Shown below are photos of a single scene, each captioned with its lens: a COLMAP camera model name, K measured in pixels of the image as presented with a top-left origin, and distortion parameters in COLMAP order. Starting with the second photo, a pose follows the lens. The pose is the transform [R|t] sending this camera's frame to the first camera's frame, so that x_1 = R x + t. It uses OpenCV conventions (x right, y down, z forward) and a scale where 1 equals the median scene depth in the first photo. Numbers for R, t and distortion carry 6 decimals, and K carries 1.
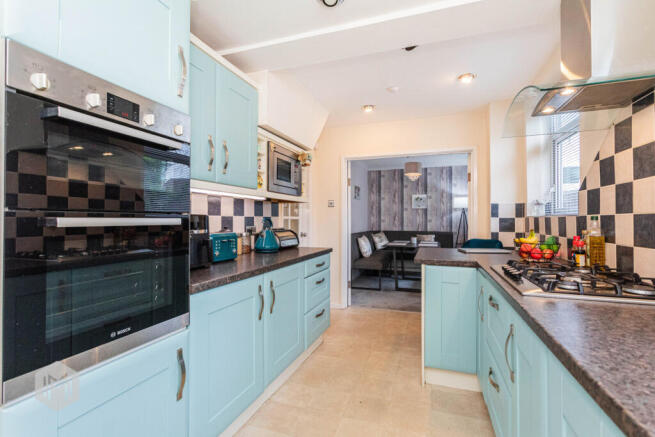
lens RADIAL K [[306.9, 0, 325.2], [0, 306.9, 216.2], [0, 0, 1]] dist [-0.000738, -0.000083]
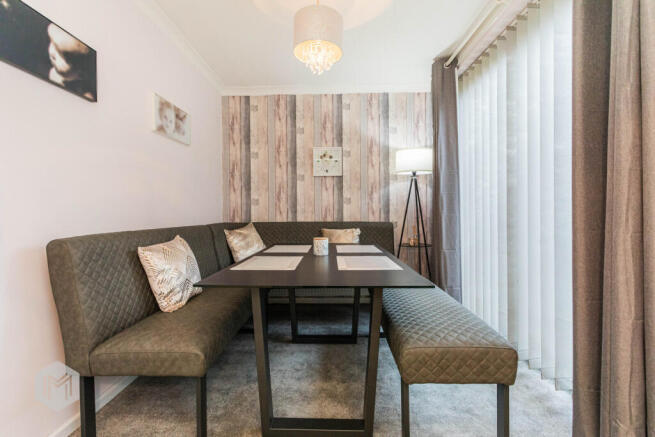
lens RADIAL K [[306.9, 0, 327.5], [0, 306.9, 215.1], [0, 0, 1]] dist [-0.000738, -0.000083]
pose [[0.947978, -0.011836, 0.318117, 0.150384], [0.005280, 0.999756, 0.021463, 0.027496], [-0.318293, -0.018666, 0.947809, 0.537044]]
